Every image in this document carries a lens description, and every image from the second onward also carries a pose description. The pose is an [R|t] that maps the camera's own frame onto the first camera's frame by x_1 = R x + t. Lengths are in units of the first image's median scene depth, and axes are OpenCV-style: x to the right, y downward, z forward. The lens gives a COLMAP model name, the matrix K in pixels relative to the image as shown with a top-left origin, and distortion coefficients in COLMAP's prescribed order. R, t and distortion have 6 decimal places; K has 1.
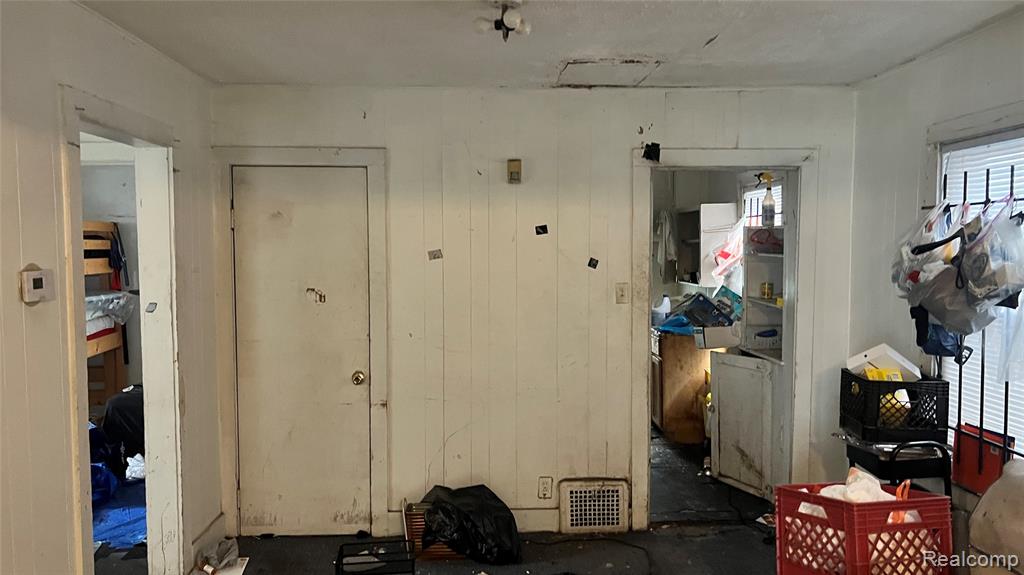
lens RADIAL K [[786.2, 0, 511.6], [0, 786.2, 288.4], [0, 0, 1]] dist [-0.003313, -0.002186]
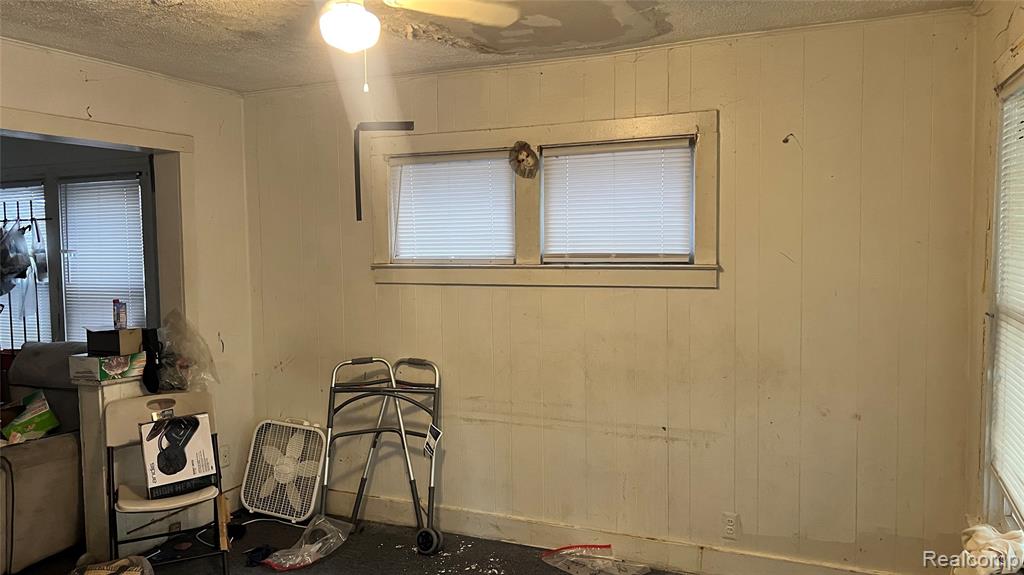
lens RADIAL K [[786.2, 0, 510.8], [0, 786.2, 290.3], [0, 0, 1]] dist [-0.003313, -0.002186]
pose [[0.442101, -0.060075, 0.894951, -0.513856], [0.061796, 0.997424, 0.036427, 0.056273], [-0.894834, 0.039200, 0.444675, -0.850961]]
